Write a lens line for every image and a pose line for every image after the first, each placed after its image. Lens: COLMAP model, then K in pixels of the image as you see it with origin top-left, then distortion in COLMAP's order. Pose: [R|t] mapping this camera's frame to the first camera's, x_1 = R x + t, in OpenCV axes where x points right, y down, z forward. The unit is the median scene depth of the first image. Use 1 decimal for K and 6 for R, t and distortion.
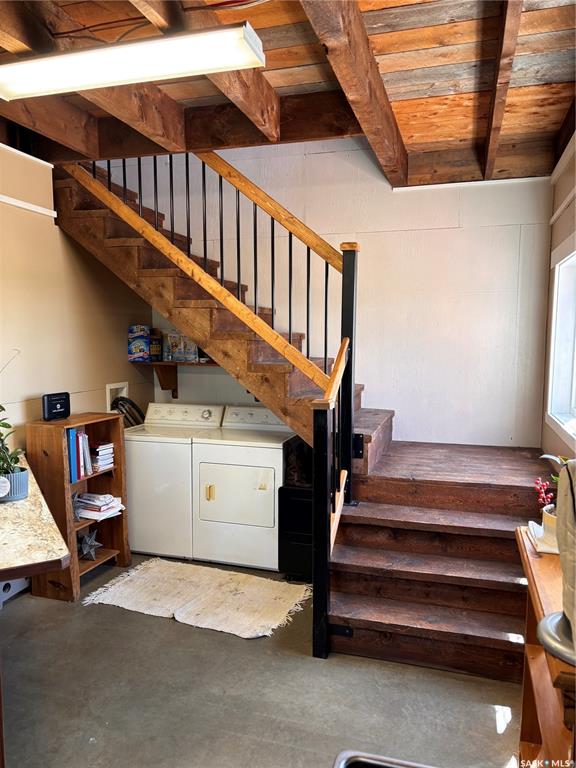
lens RADIAL K [[574.4, 0, 291.5], [0, 574.4, 388.5], [0, 0, 1]] dist [0.011616, -0.008541]
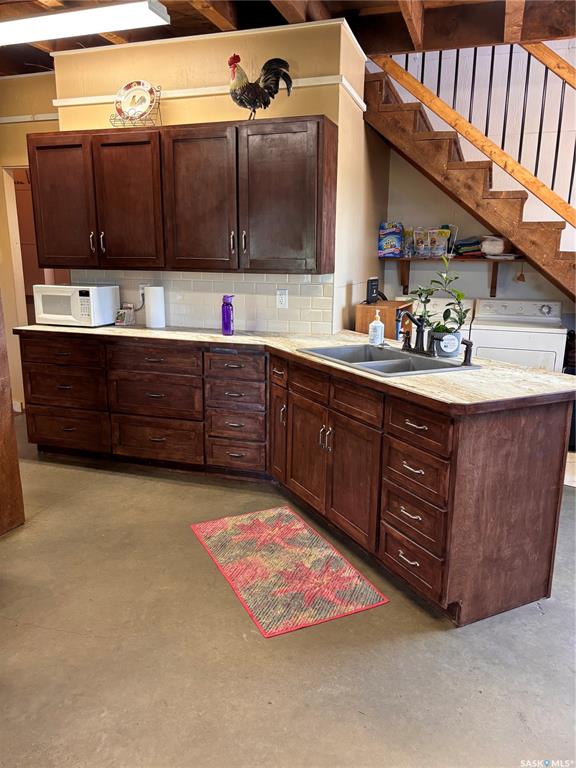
lens RADIAL K [[574.4, 0, 291.5], [0, 574.4, 388.5], [0, 0, 1]] dist [0.011616, -0.008541]
pose [[0.999489, 0.015157, -0.028130, -0.506944], [-0.011256, 0.990917, 0.134001, 0.066294], [0.029906, -0.133616, 0.990582, -0.116559]]
